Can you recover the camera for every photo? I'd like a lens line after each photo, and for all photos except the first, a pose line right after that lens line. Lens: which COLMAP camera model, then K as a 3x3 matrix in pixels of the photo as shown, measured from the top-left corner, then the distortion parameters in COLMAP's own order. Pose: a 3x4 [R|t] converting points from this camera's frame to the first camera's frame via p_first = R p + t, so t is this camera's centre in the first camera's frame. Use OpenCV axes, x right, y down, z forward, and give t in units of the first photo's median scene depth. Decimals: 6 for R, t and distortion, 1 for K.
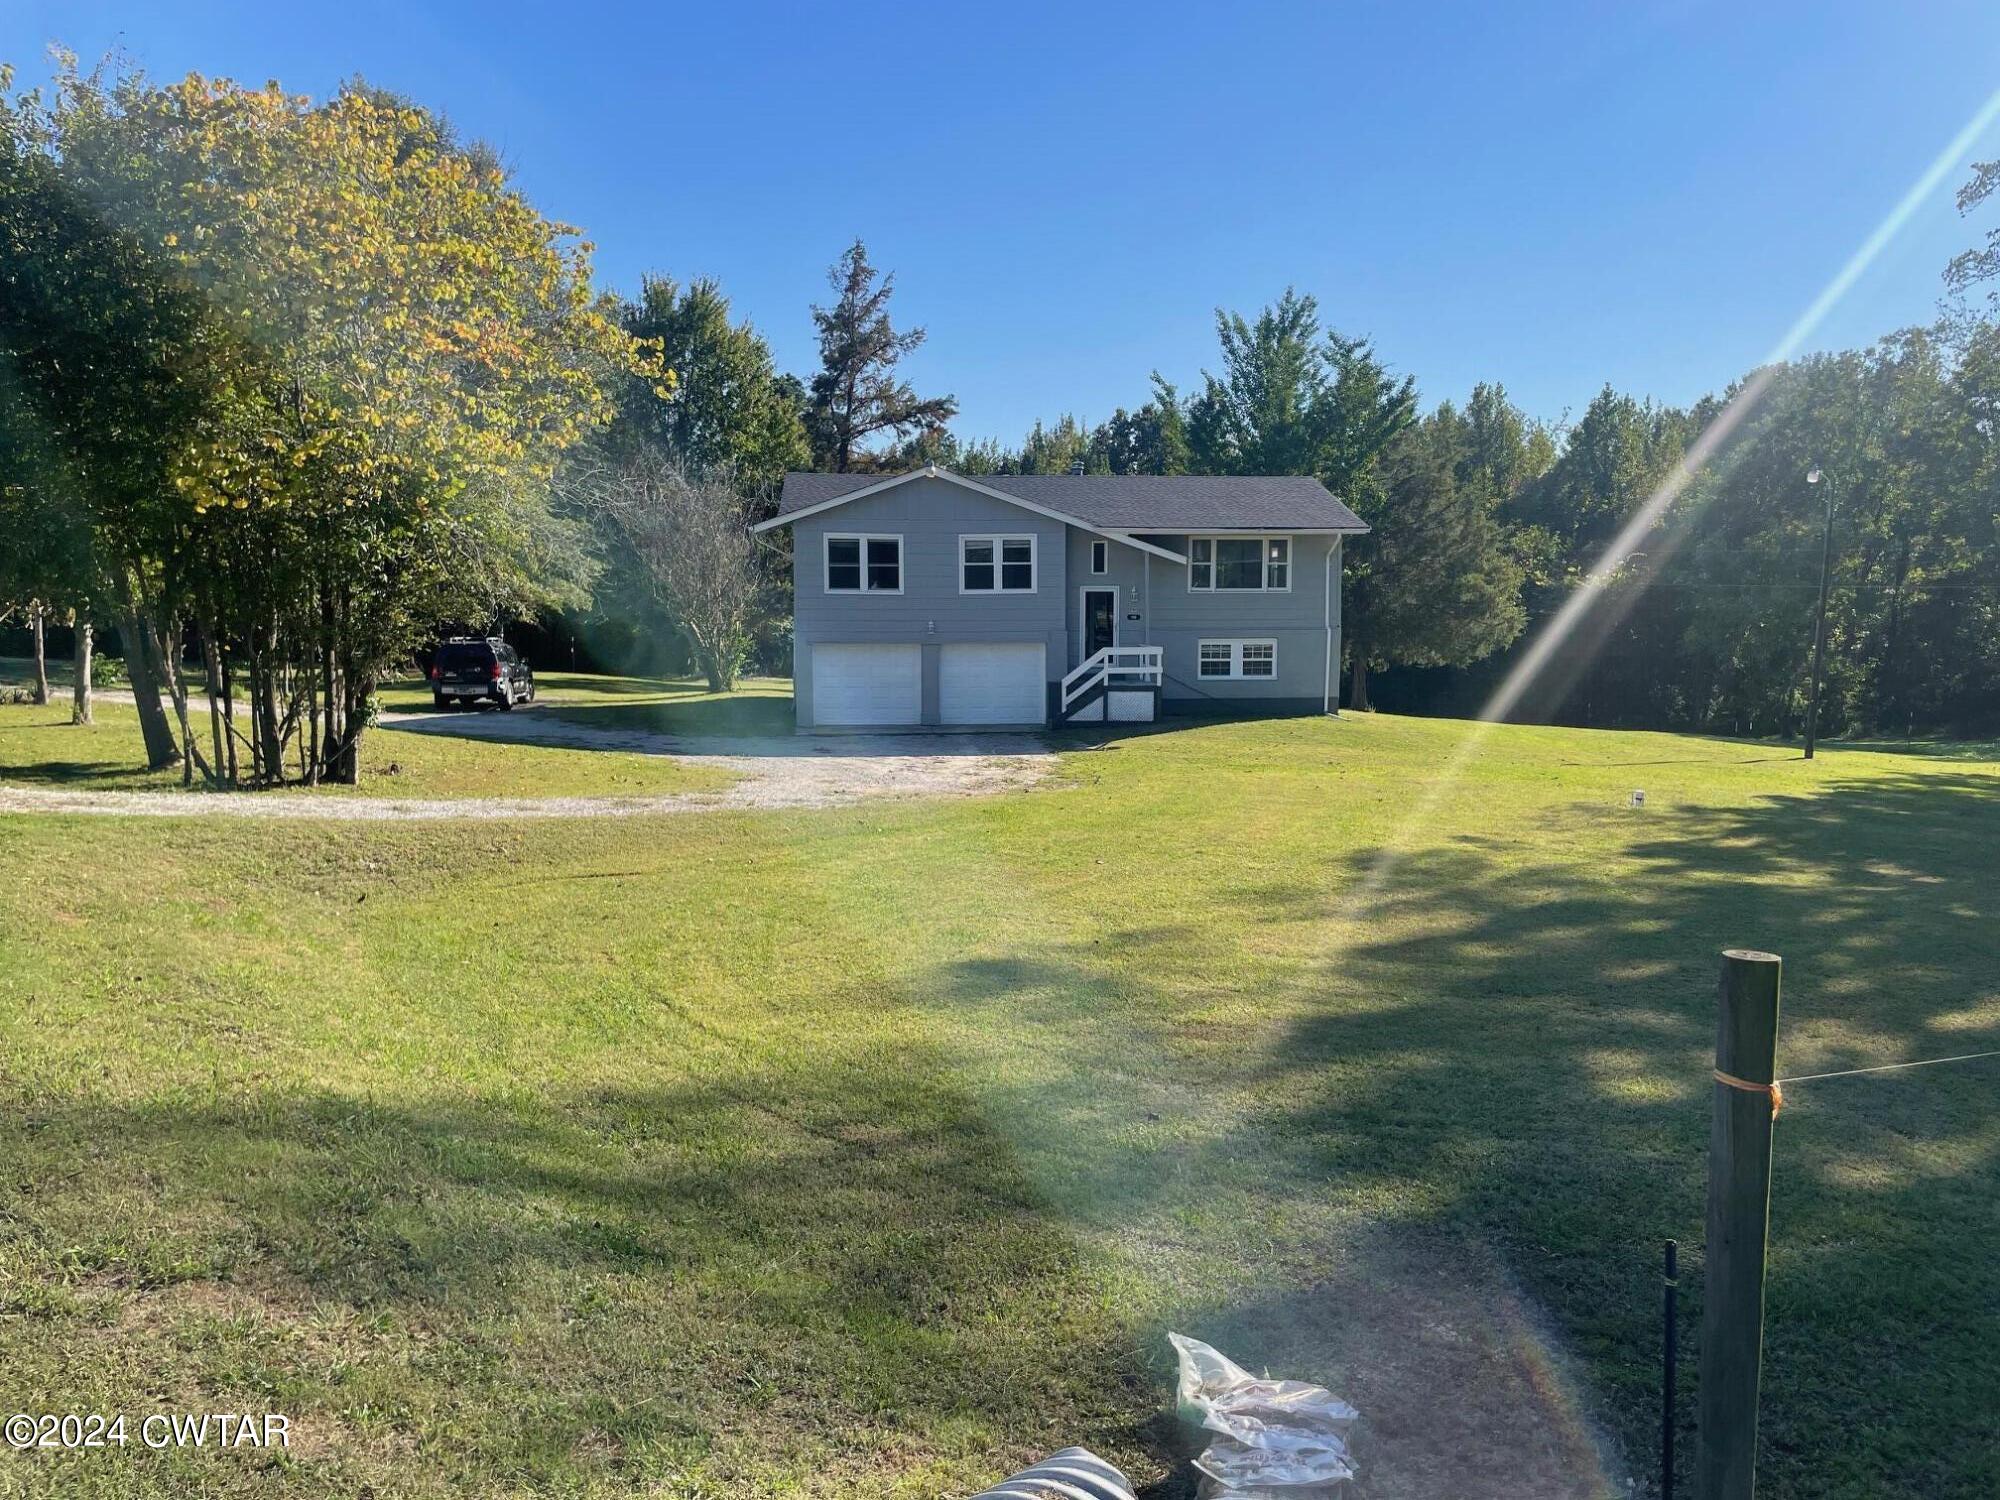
lens RADIAL K [[1524.9, 0, 997.9], [0, 1524.9, 737.8], [0, 0, 1]] dist [0.088205, -0.122054]
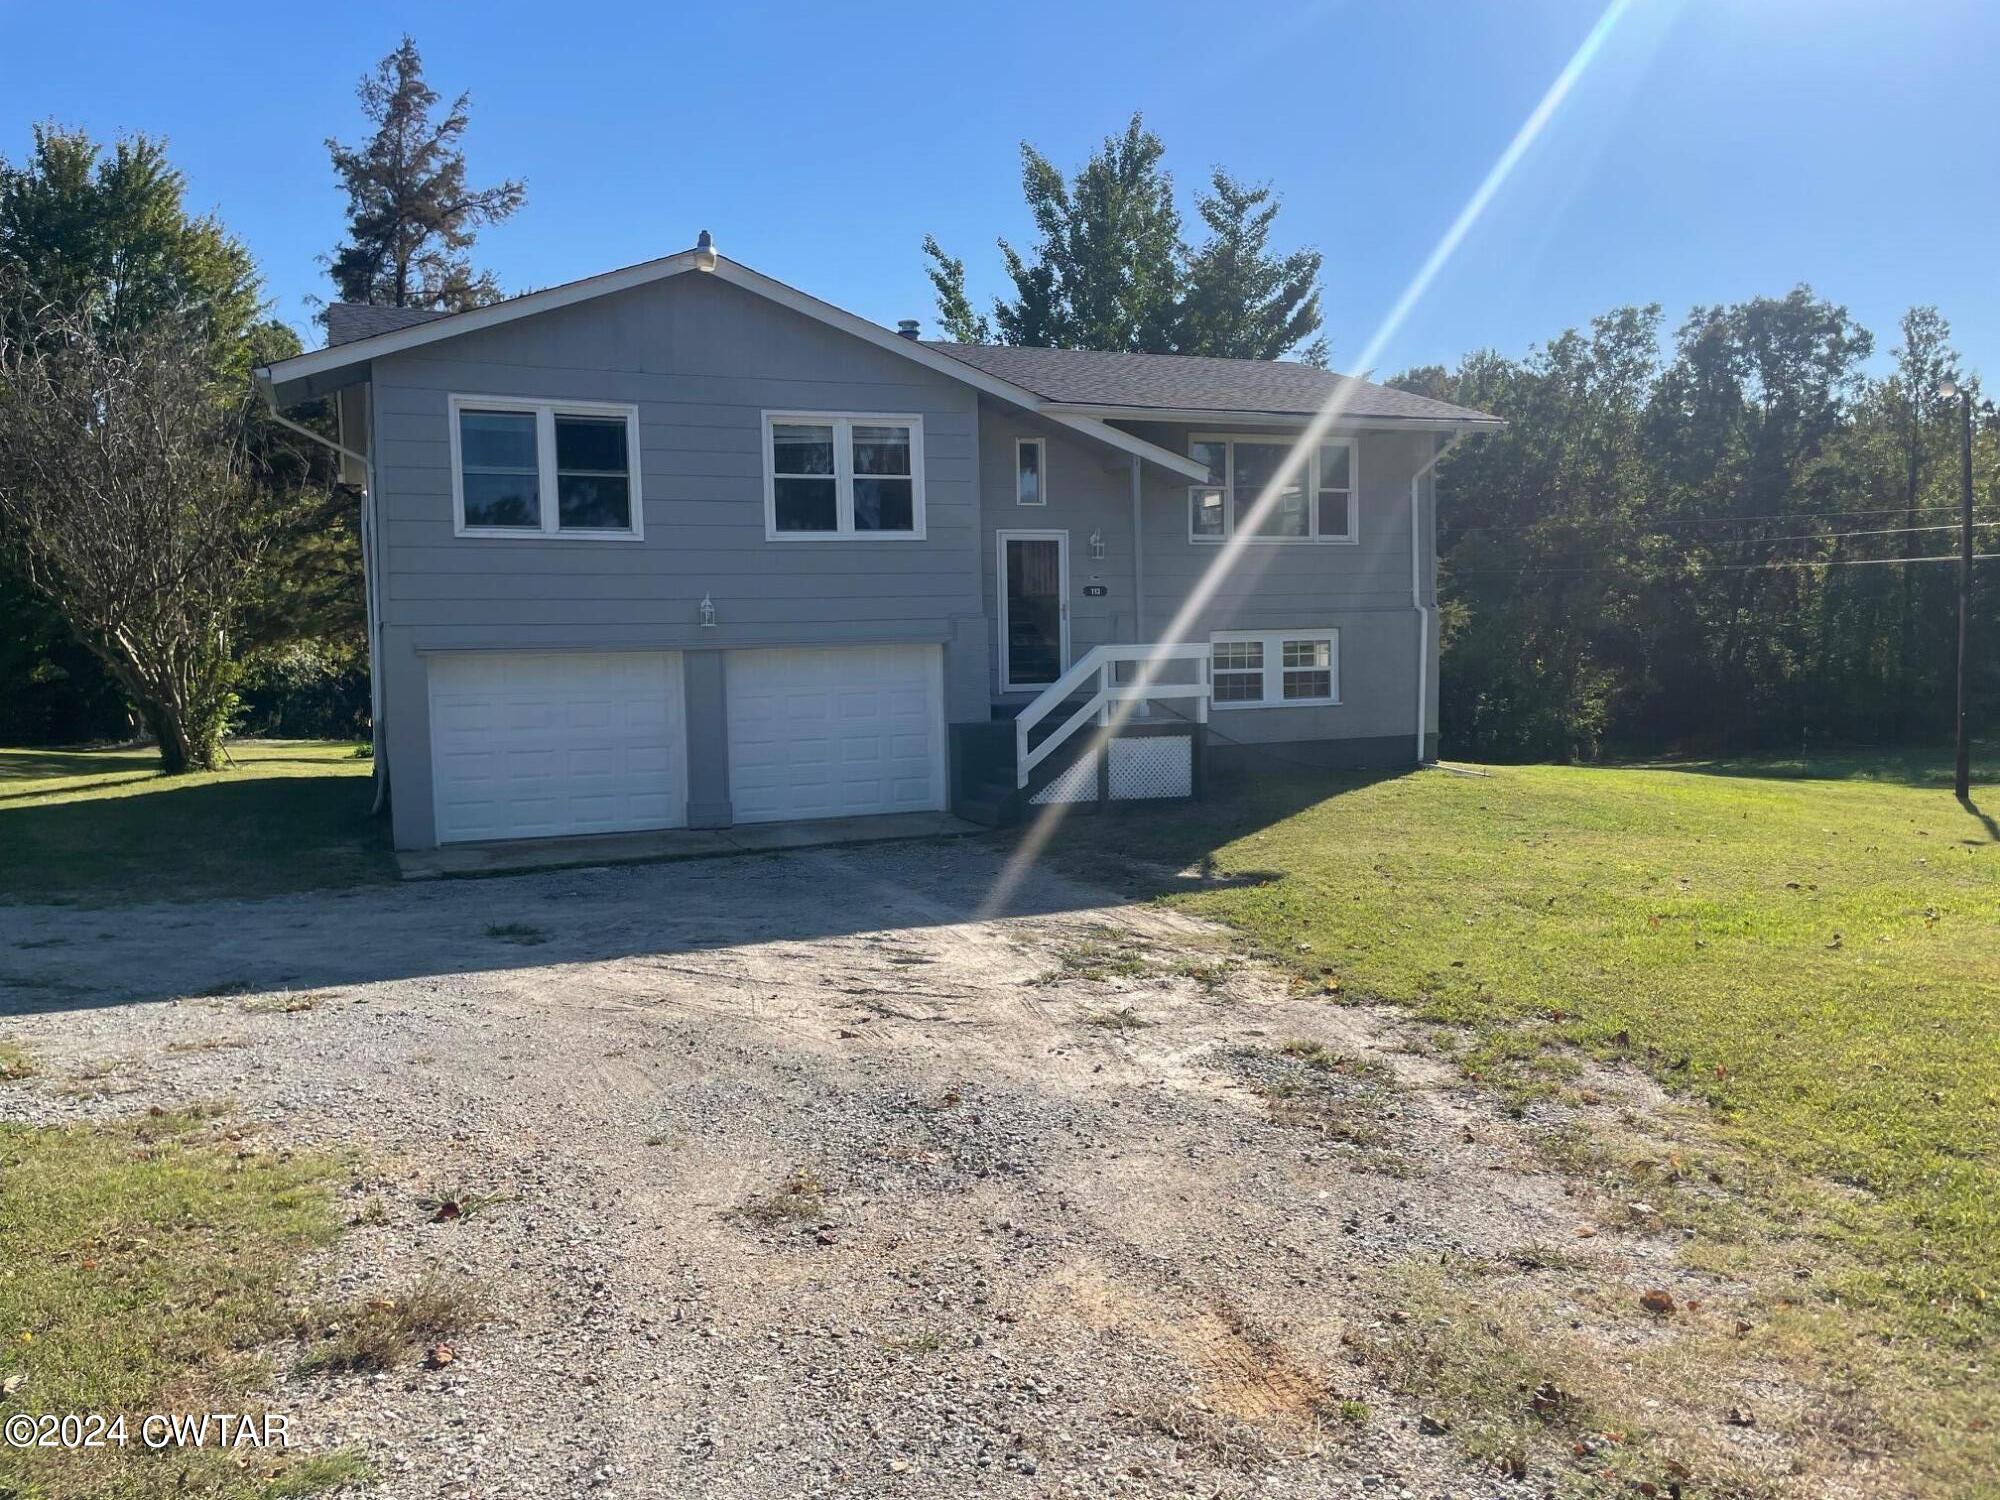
lens RADIAL K [[1524.9, 0, 997.9], [0, 1524.9, 737.8], [0, 0, 1]] dist [0.088205, -0.122054]
pose [[0.953136, -0.037953, 0.300152, -0.095857], [0.046503, 0.998689, -0.021391, -0.020634], [-0.298947, 0.034347, 0.953651, 0.520825]]
